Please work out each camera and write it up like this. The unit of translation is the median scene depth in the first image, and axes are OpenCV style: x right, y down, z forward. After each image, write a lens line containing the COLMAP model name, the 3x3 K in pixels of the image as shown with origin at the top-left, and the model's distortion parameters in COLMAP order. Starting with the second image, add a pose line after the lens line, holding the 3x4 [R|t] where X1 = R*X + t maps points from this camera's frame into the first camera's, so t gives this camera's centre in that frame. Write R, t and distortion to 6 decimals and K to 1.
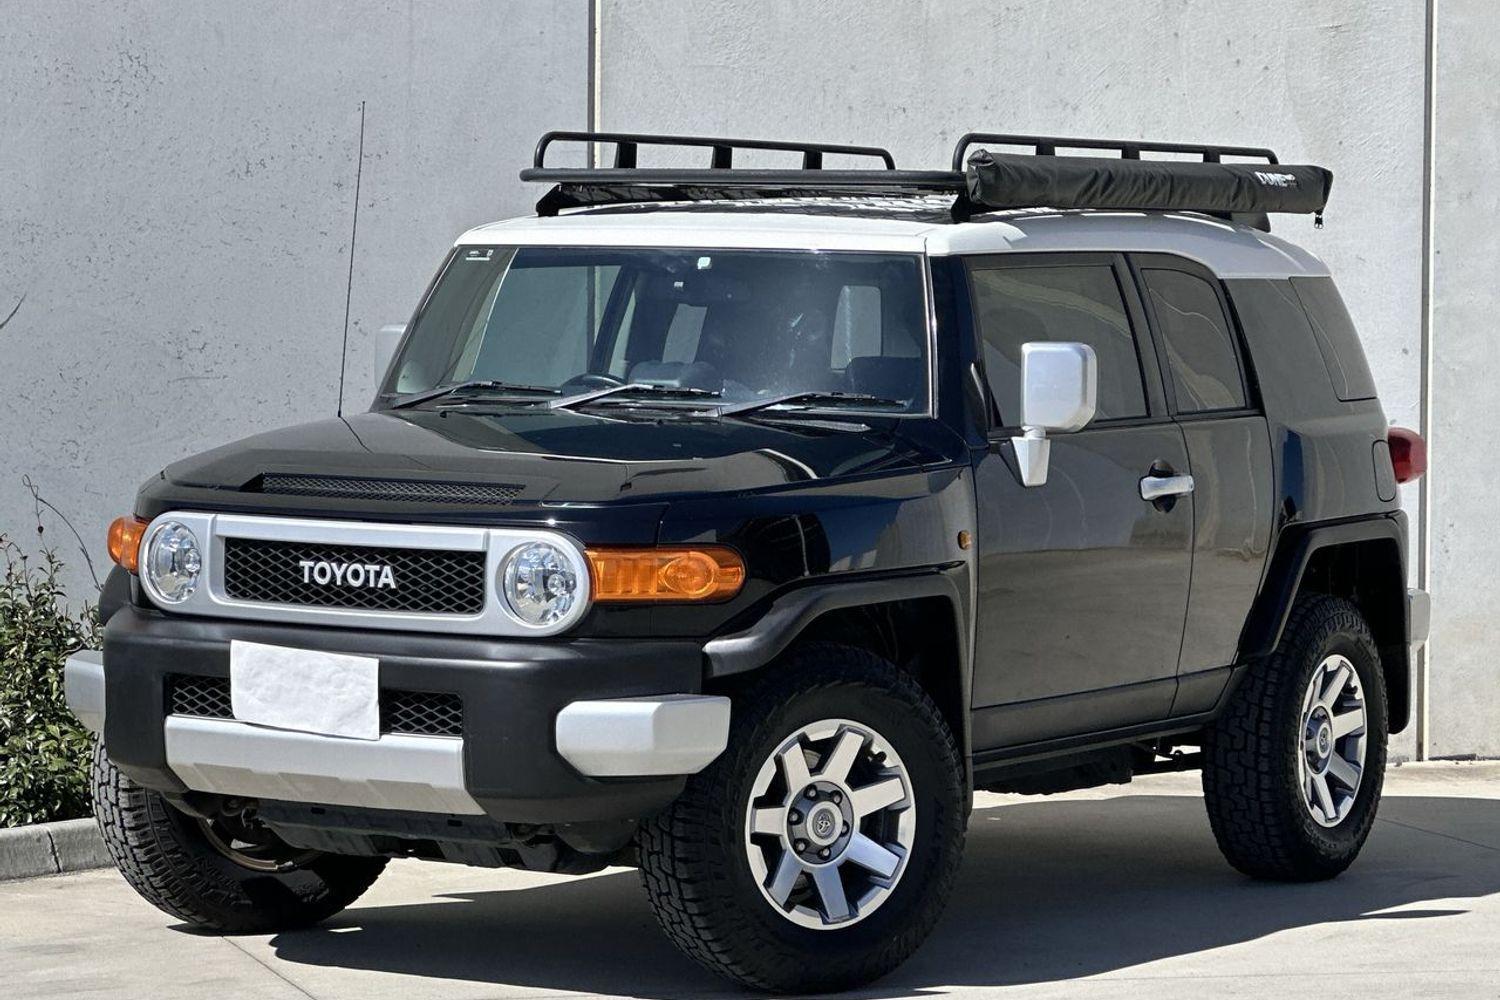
lens RADIAL K [[5466.0, 0, 750.0], [0, 5466.0, 500.0], [0, 0, 1]] dist [-0.368147, 18.487152]
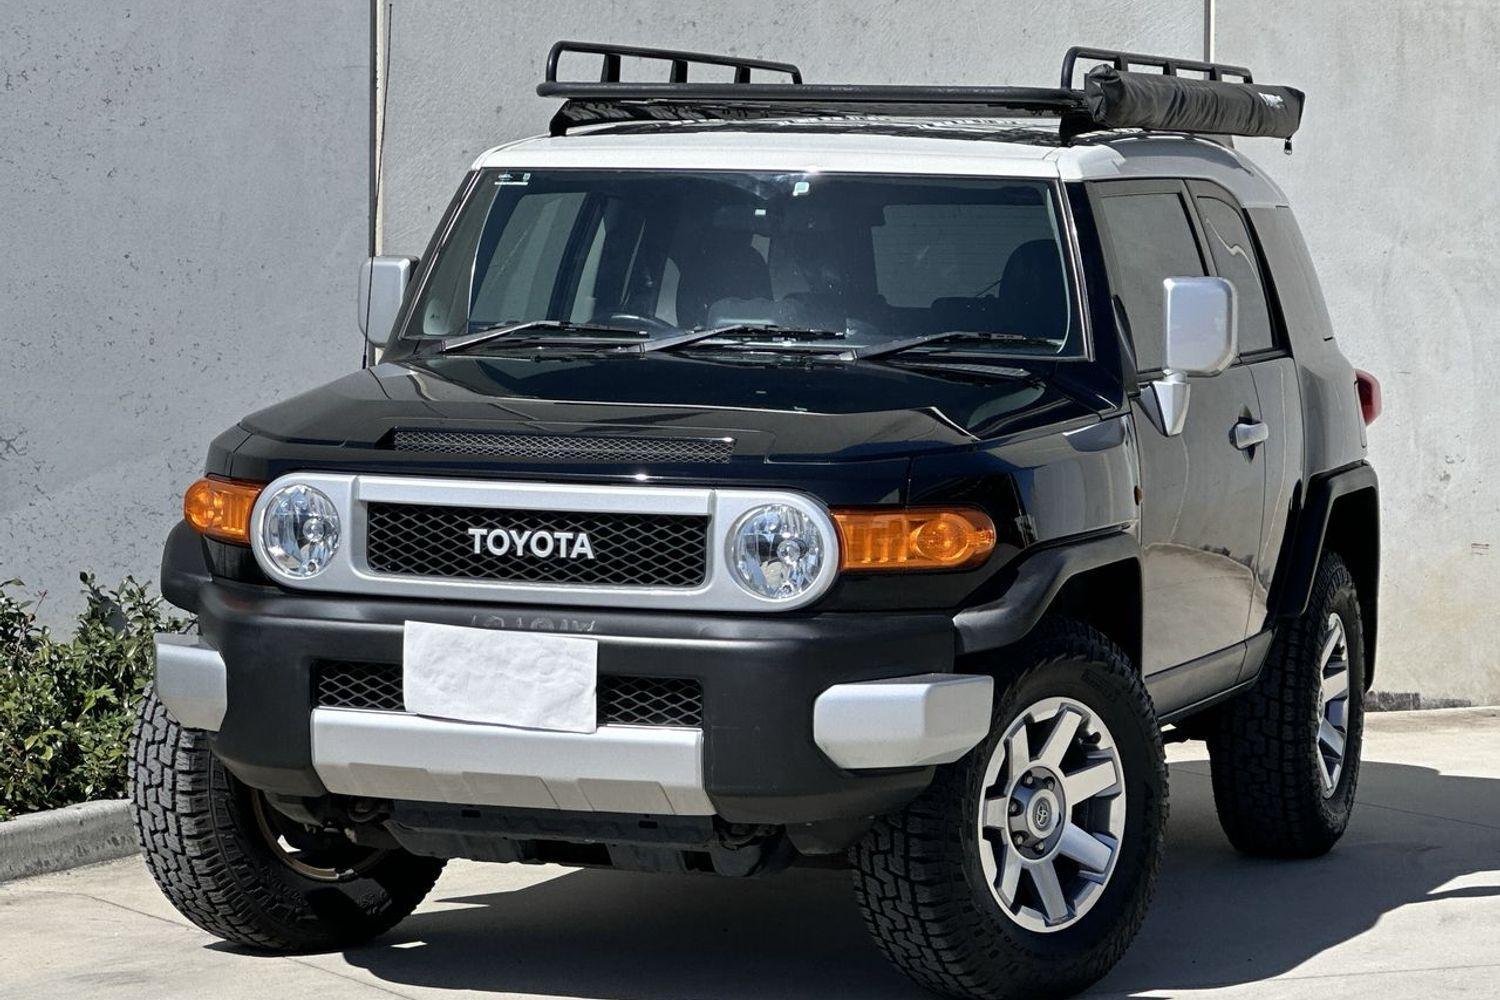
lens RADIAL K [[5466.0, 0, 750.0], [0, 5466.0, 500.0], [0, 0, 1]] dist [-0.368147, 18.487152]
pose [[0.971703, -0.010758, 0.235963, -0.242275], [0.007912, 0.999884, 0.013003, -0.004336], [-0.236075, -0.010768, 0.971675, 0.139860]]
